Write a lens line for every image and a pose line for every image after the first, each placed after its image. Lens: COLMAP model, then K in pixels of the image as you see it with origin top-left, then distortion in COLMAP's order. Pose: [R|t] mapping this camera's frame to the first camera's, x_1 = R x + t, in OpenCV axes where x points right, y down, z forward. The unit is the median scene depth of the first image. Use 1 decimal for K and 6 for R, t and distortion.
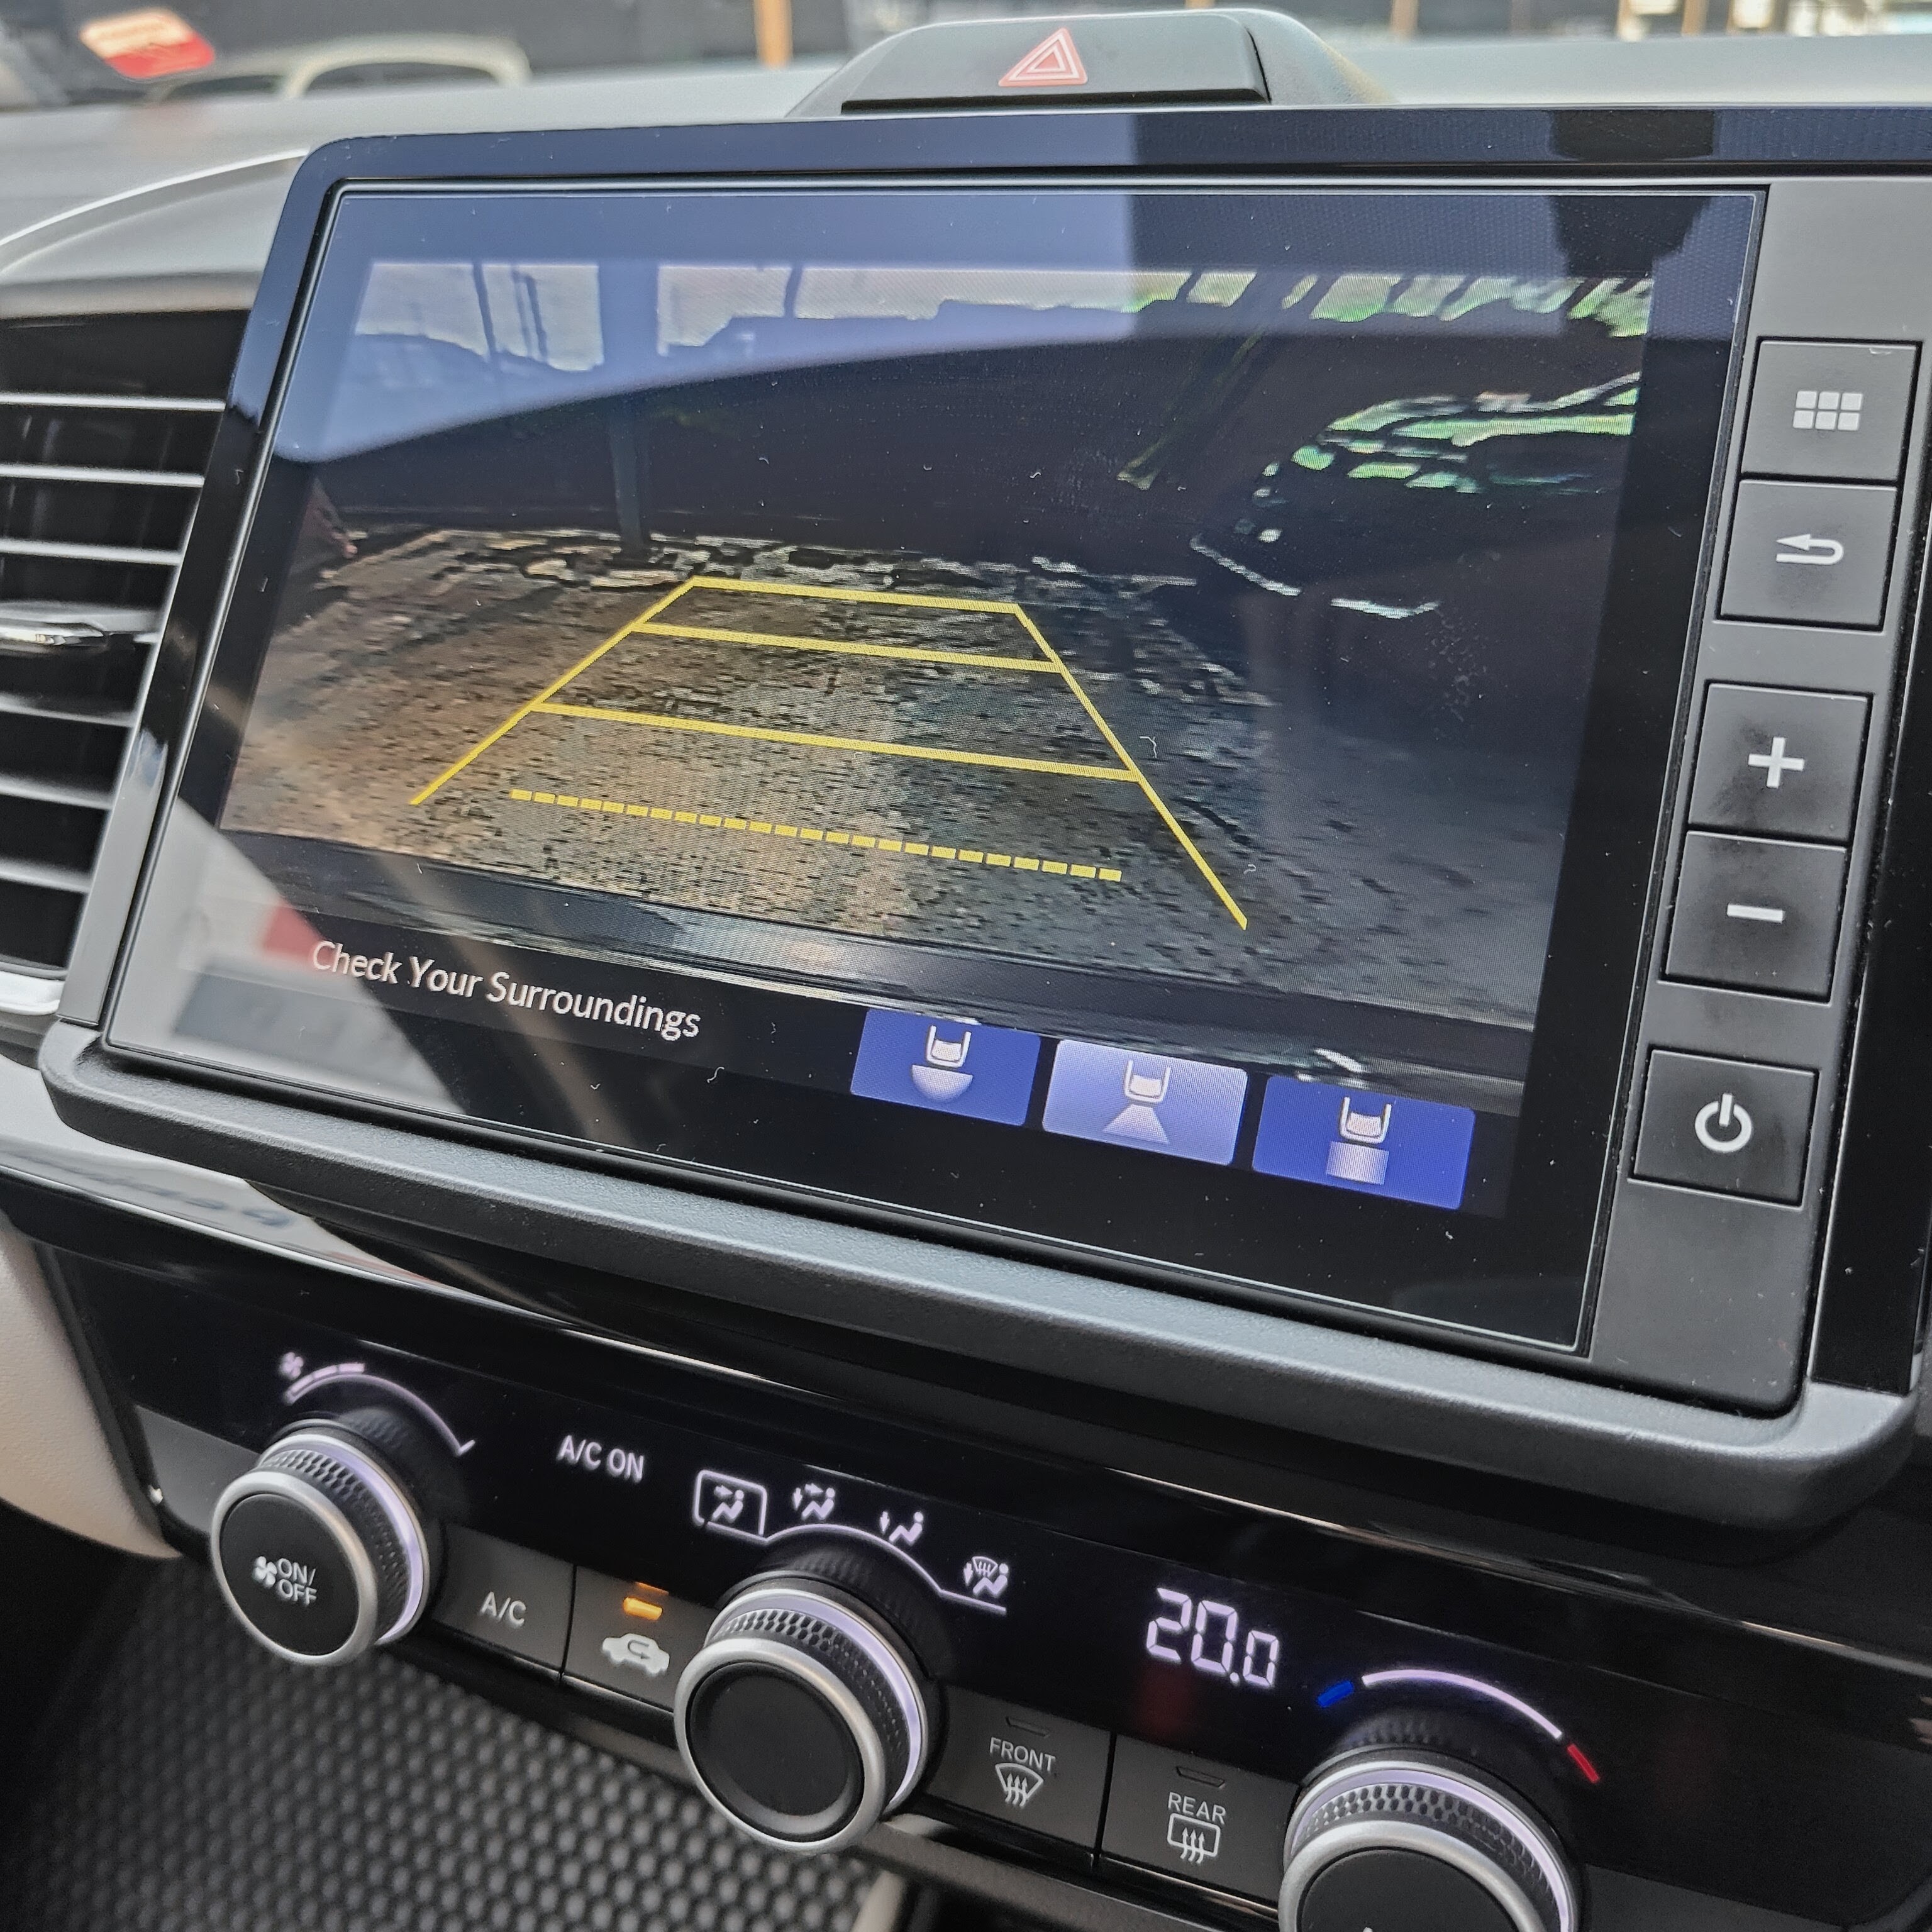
lens RADIAL K [[1826.8, 0, 966.0], [0, 1826.8, 966.0], [0, 0, 1]] dist [-0.007448, 0.035775]
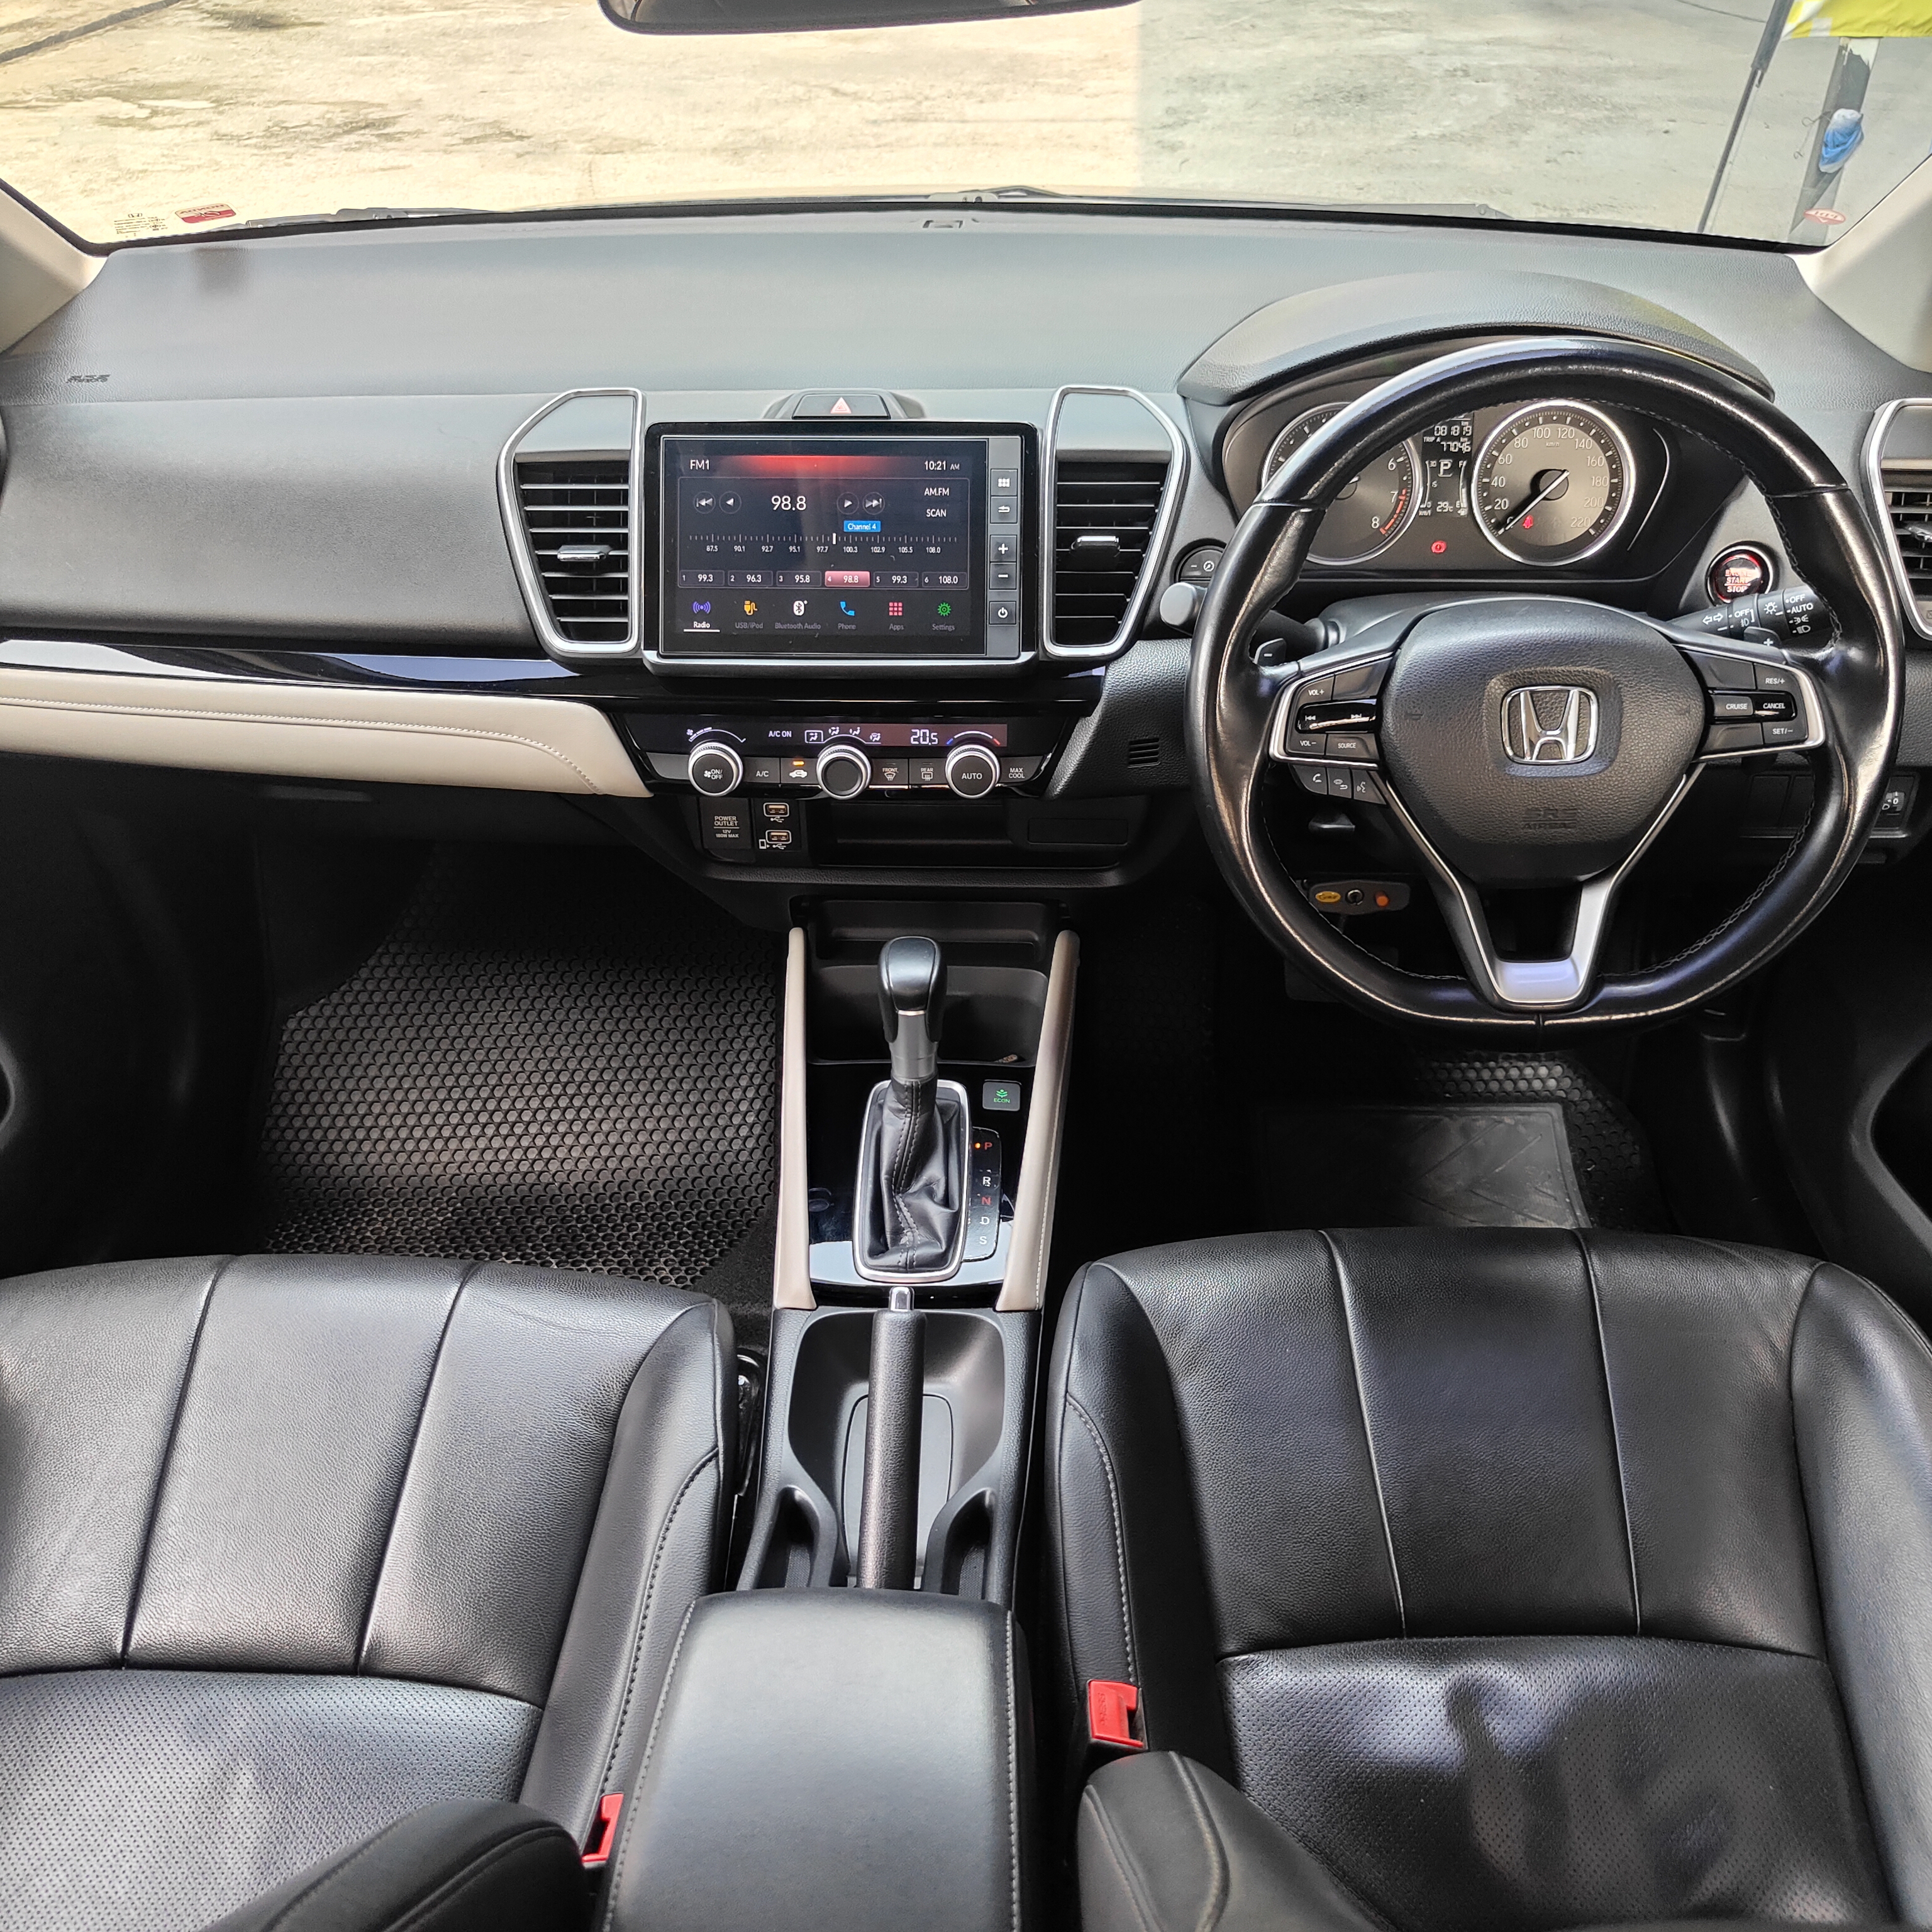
lens RADIAL K [[1798.0, 0, 966.0], [0, 1798.0, 966.0], [0, 0, 1]] dist [0.002638, -0.006712]
pose [[0.932849, -0.201422, 0.298701, -1.352667], [0.141145, 0.967159, 0.211381, -0.044812], [-0.331468, -0.155026, 0.930643, -3.699394]]
